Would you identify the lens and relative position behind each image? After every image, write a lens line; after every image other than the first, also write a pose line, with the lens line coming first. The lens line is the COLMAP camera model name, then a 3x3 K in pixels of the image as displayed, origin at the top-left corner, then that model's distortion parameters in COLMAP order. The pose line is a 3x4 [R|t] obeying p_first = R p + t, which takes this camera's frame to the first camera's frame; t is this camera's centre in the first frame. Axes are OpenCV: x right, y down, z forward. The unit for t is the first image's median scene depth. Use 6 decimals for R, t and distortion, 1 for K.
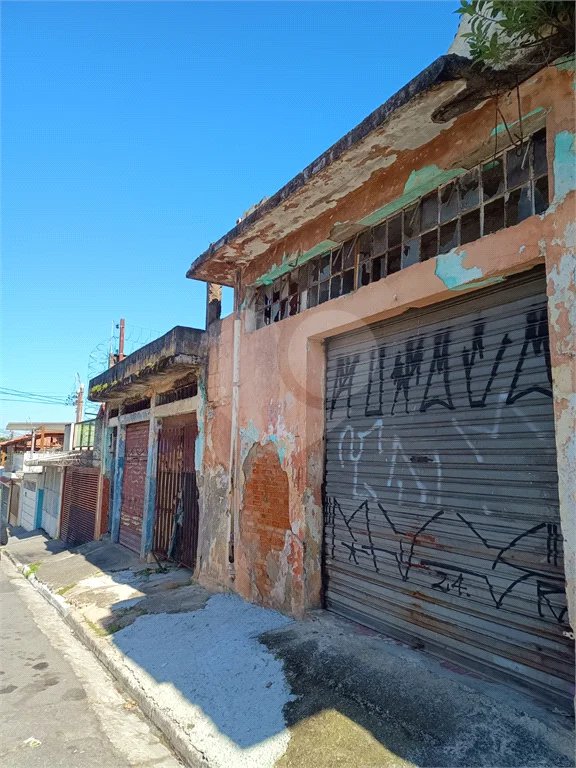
lens RADIAL K [[515.9, 0, 292.2], [0, 515.9, 379.5], [0, 0, 1]] dist [0.057544, -0.067583]
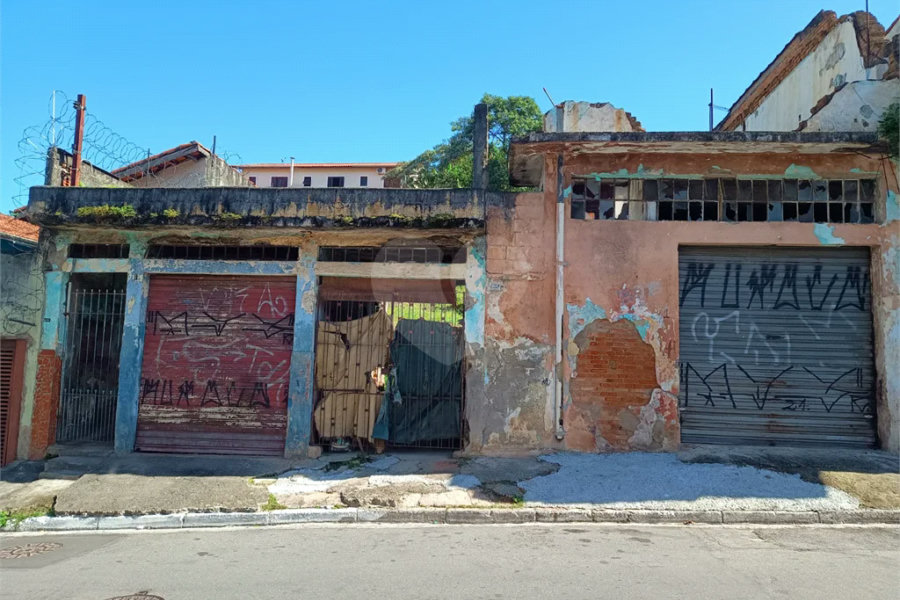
lens RADIAL K [[607.1, 0, 452.5], [0, 607.1, 292.1], [0, 0, 1]] dist [0.049278, -0.049813]
pose [[0.595479, 0.087625, 0.798578, -1.833235], [-0.141362, 0.989953, -0.003213, 0.152600], [-0.790836, -0.110976, 0.601883, 0.605160]]
